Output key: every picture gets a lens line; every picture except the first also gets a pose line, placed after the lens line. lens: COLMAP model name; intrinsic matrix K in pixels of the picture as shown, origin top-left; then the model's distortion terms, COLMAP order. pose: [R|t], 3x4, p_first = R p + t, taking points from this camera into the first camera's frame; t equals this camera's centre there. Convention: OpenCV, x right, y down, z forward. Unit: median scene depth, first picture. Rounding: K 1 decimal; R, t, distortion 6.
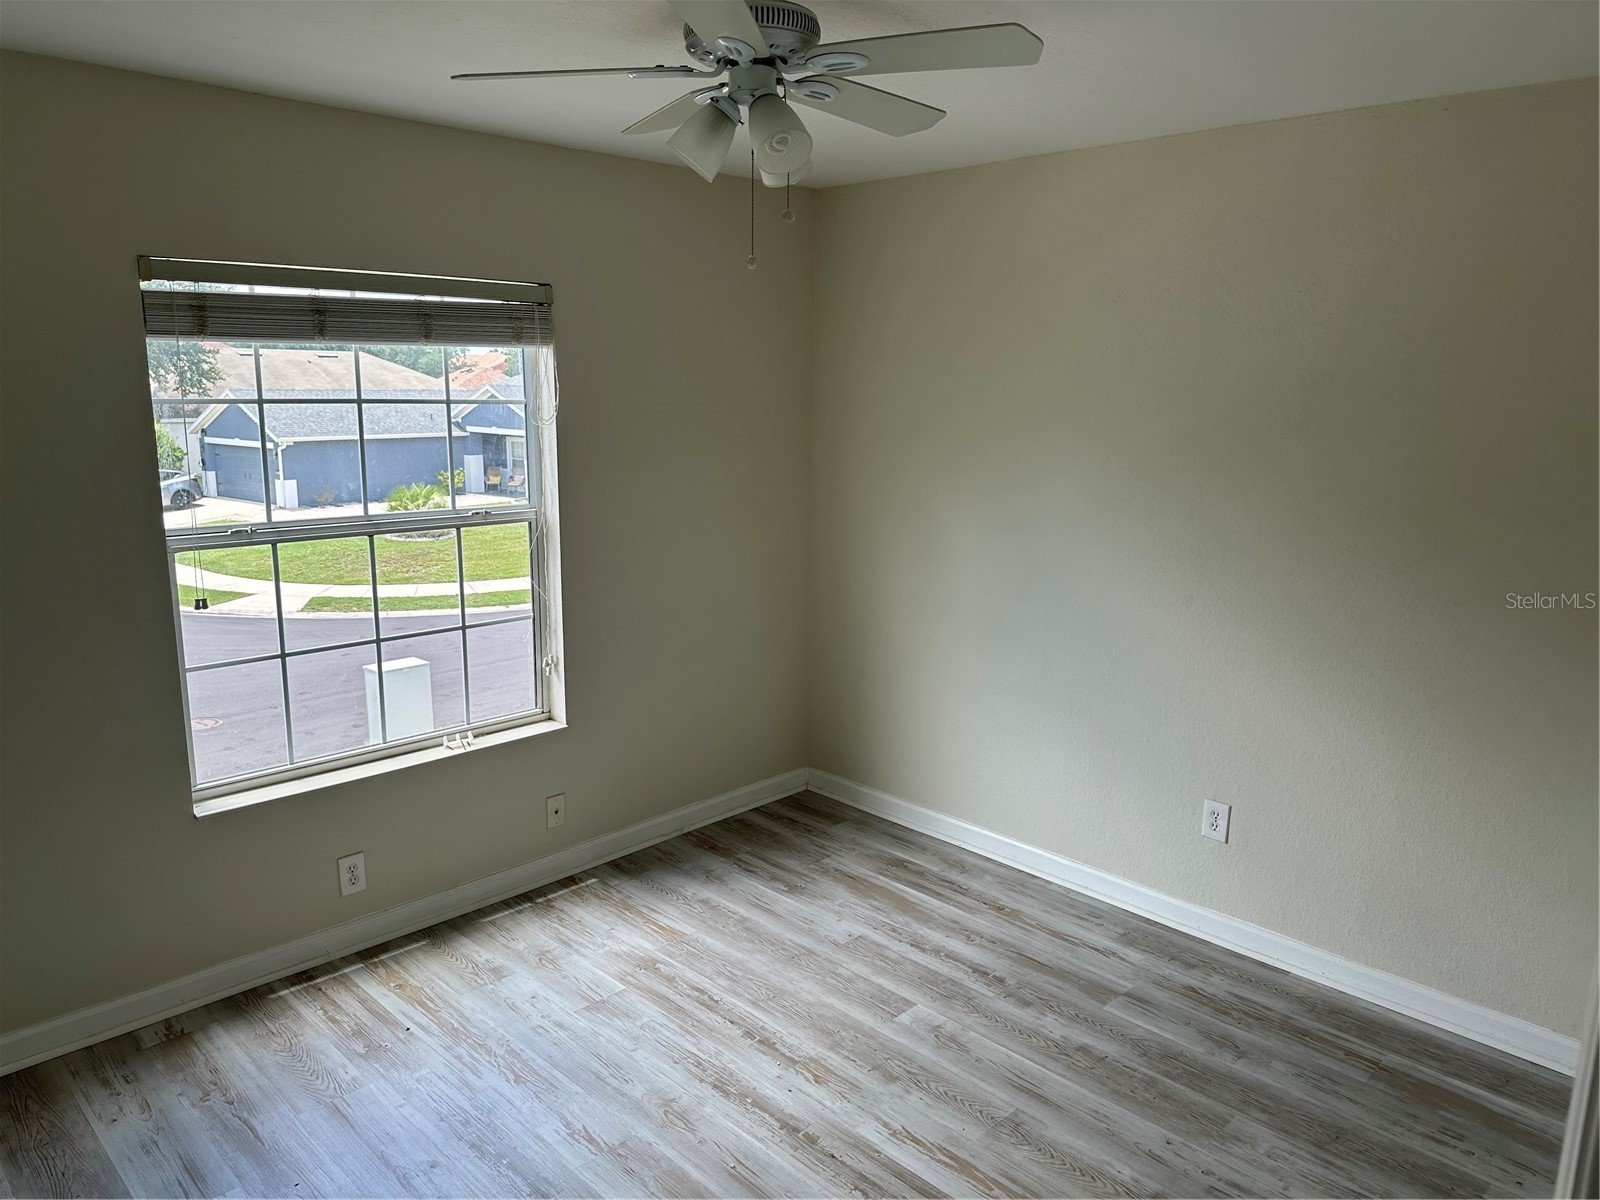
lens RADIAL K [[1128.2, 0, 805.1], [0, 1128.2, 600.7], [0, 0, 1]] dist [0.035969, -0.051940]
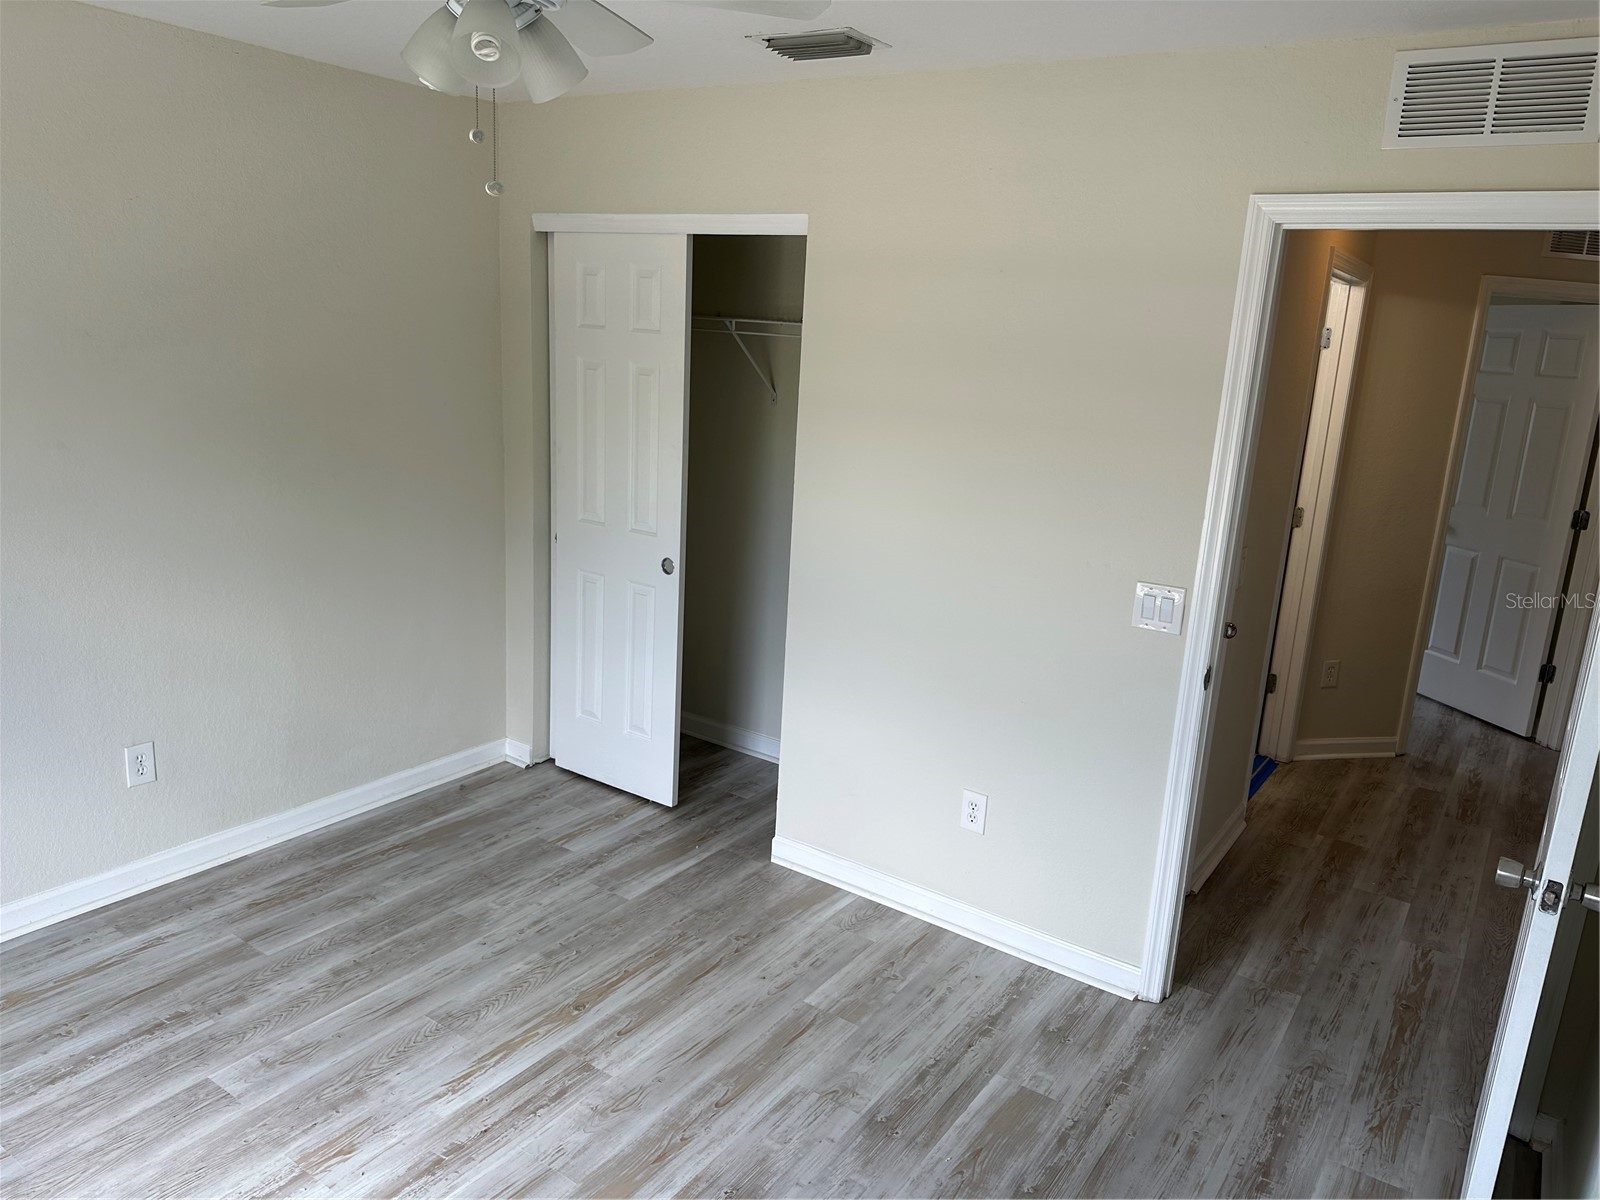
lens RADIAL K [[1128.2, 0, 804.8], [0, 1128.2, 601.0], [0, 0, 1]] dist [0.035969, -0.051940]
pose [[-0.186121, -0.259502, 0.947638, -0.693539], [0.130595, 0.949399, 0.285634, -0.153277], [-0.973809, 0.176919, -0.142814, 0.661391]]
